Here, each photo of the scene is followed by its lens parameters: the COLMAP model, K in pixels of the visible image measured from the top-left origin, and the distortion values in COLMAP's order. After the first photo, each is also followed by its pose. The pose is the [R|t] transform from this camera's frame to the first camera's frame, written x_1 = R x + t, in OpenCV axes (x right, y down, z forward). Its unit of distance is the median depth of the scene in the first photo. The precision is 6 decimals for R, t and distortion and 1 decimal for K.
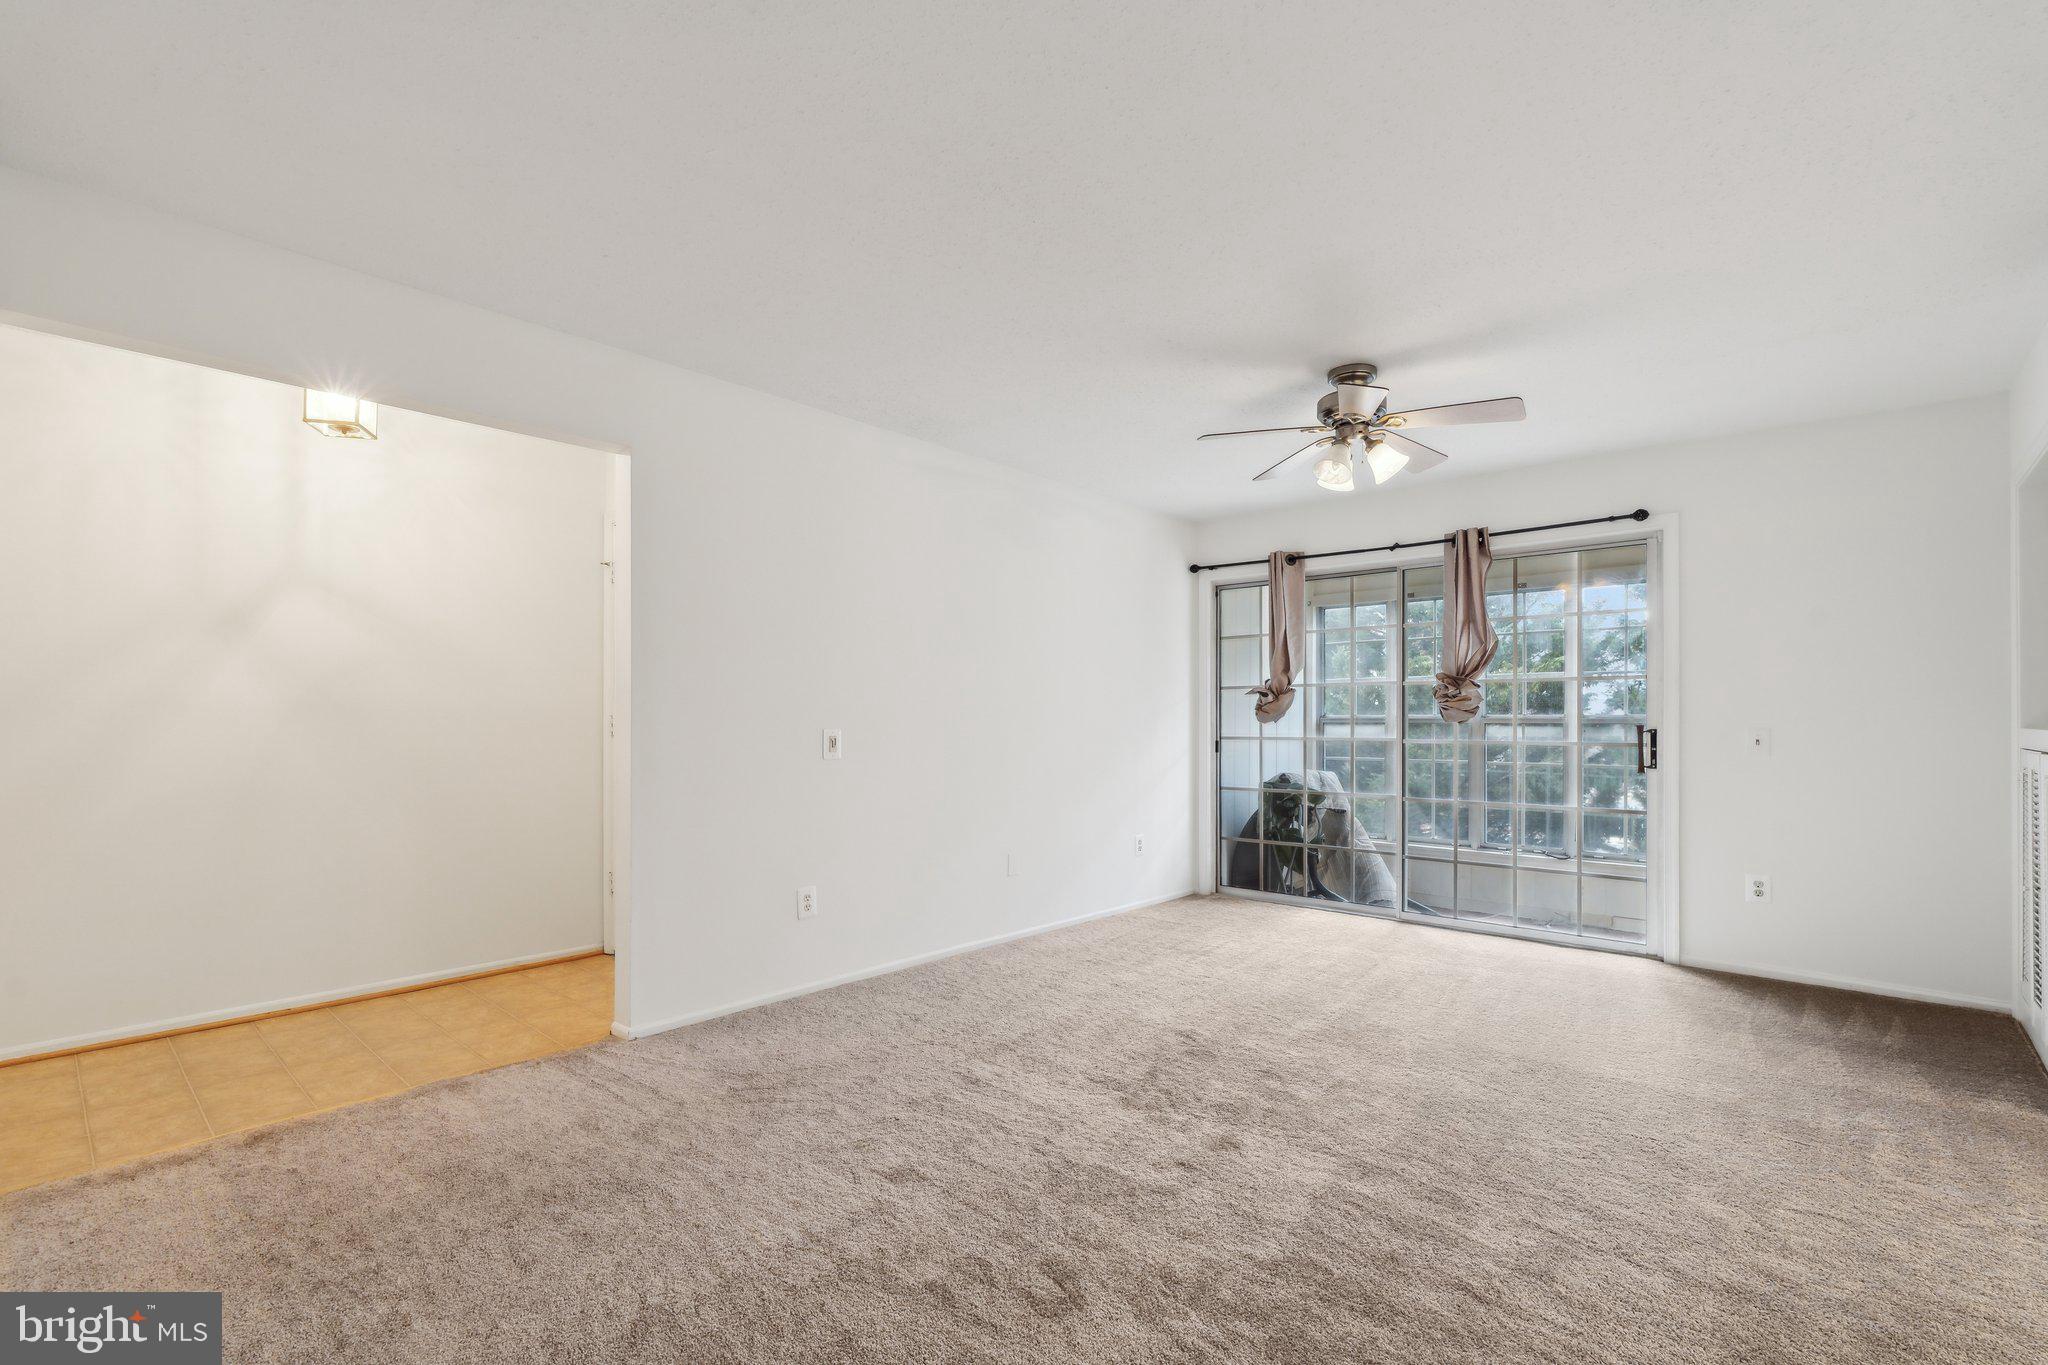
lens RADIAL K [[910.1, 0, 1023.7], [0, 910.1, 709.0], [0, 0, 1]] dist [-0.000927, -0.001161]
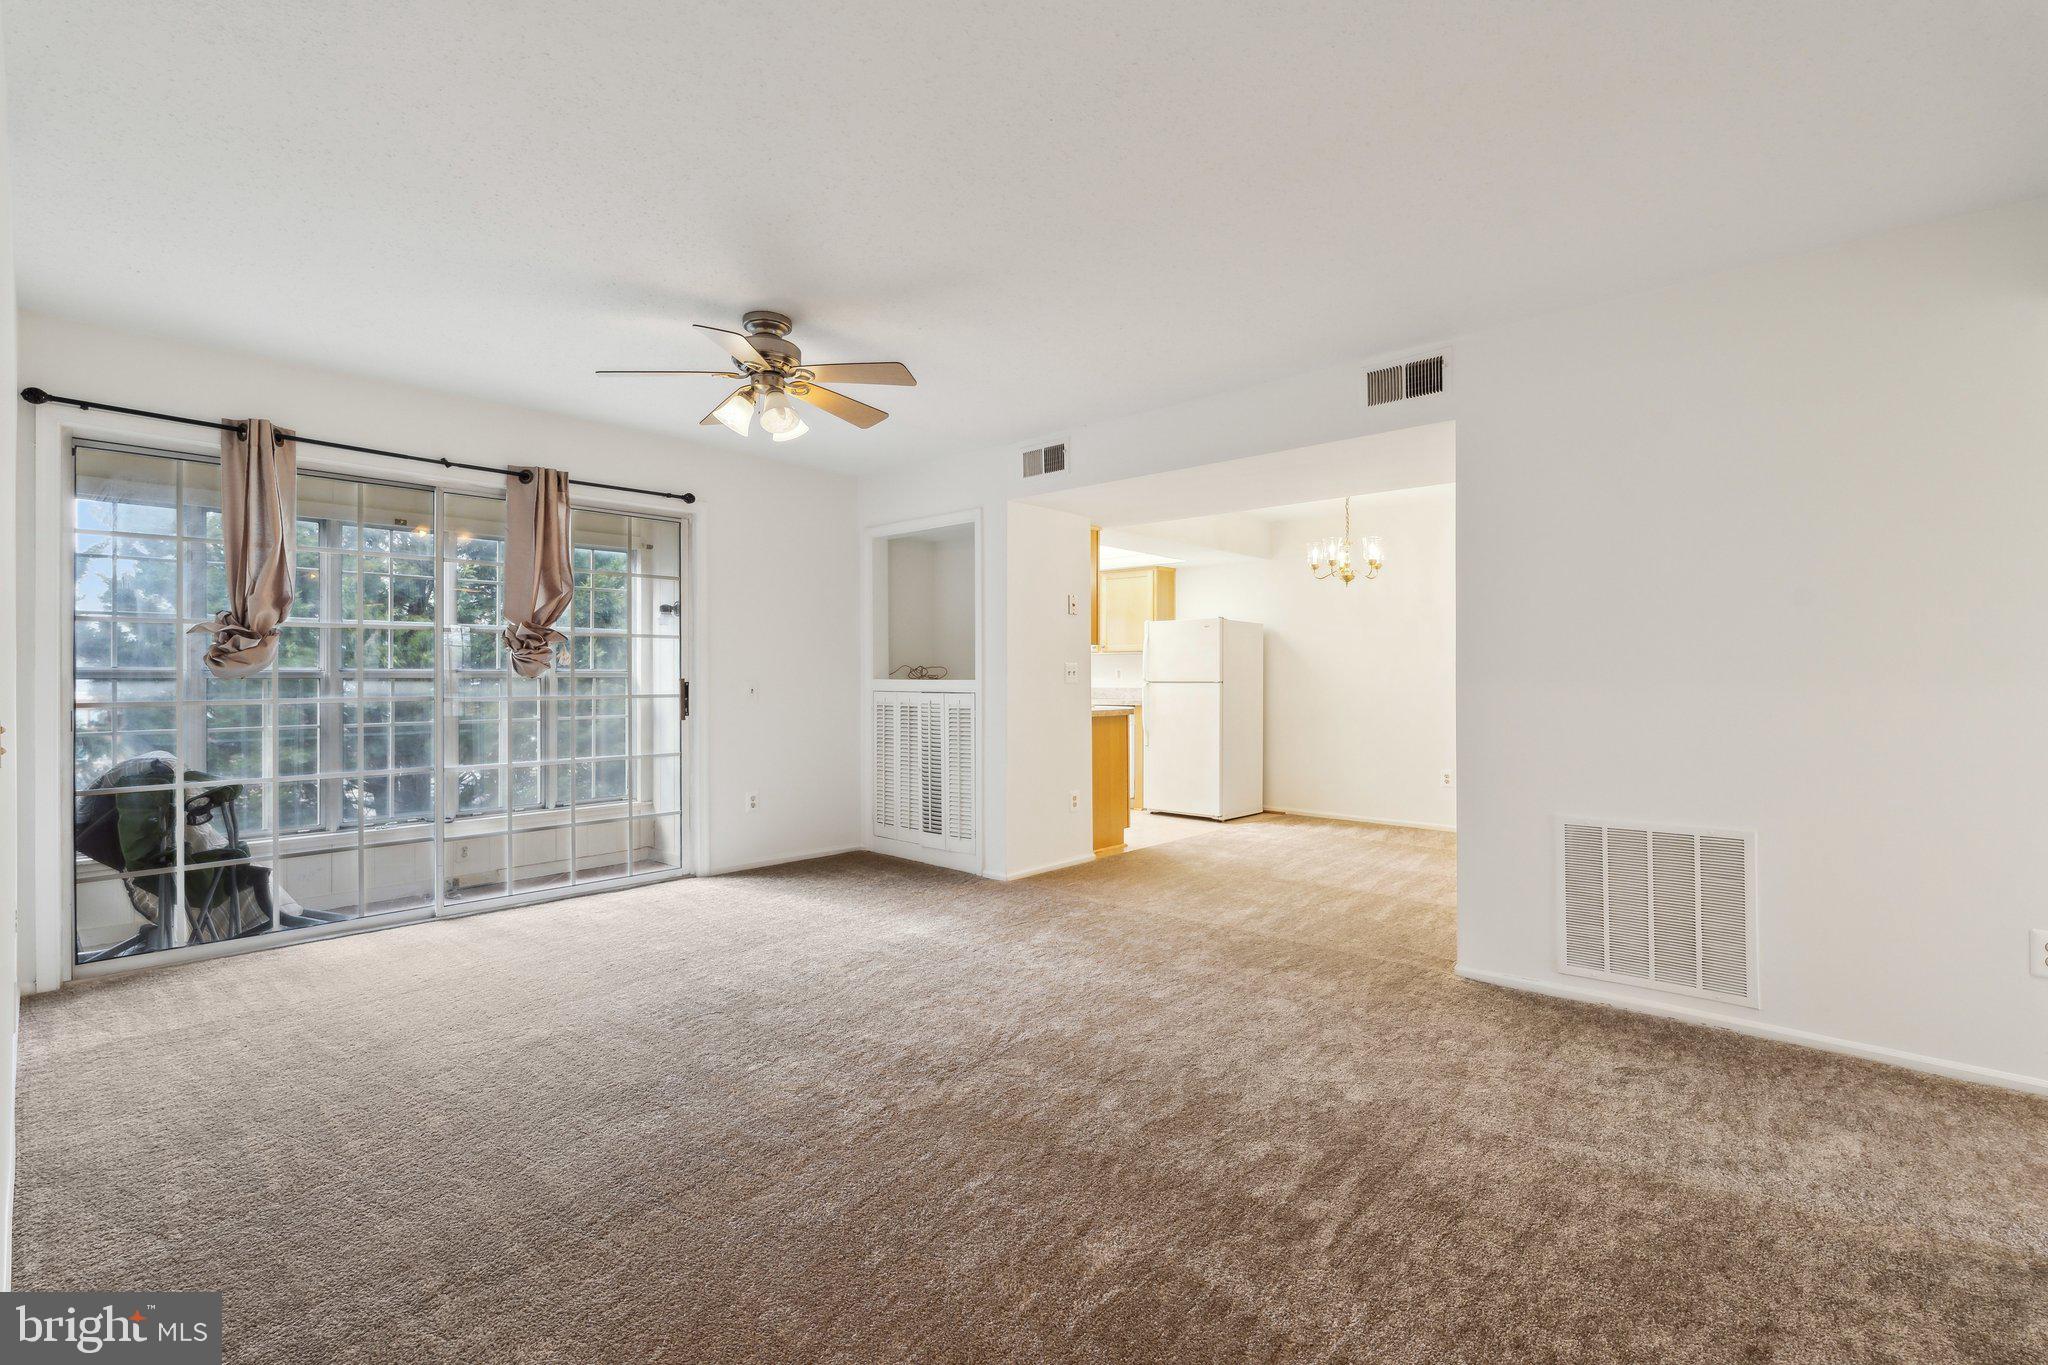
lens RADIAL K [[915.4, 0, 1027.7], [0, 915.4, 665.2], [0, 0, 1]] dist [-0.000498, -0.000080]
pose [[0.001783, 0.007290, 0.999972, -0.384787], [-0.013677, 0.999880, -0.007265, 0.002178], [-0.999905, -0.013664, 0.001883, 0.440463]]
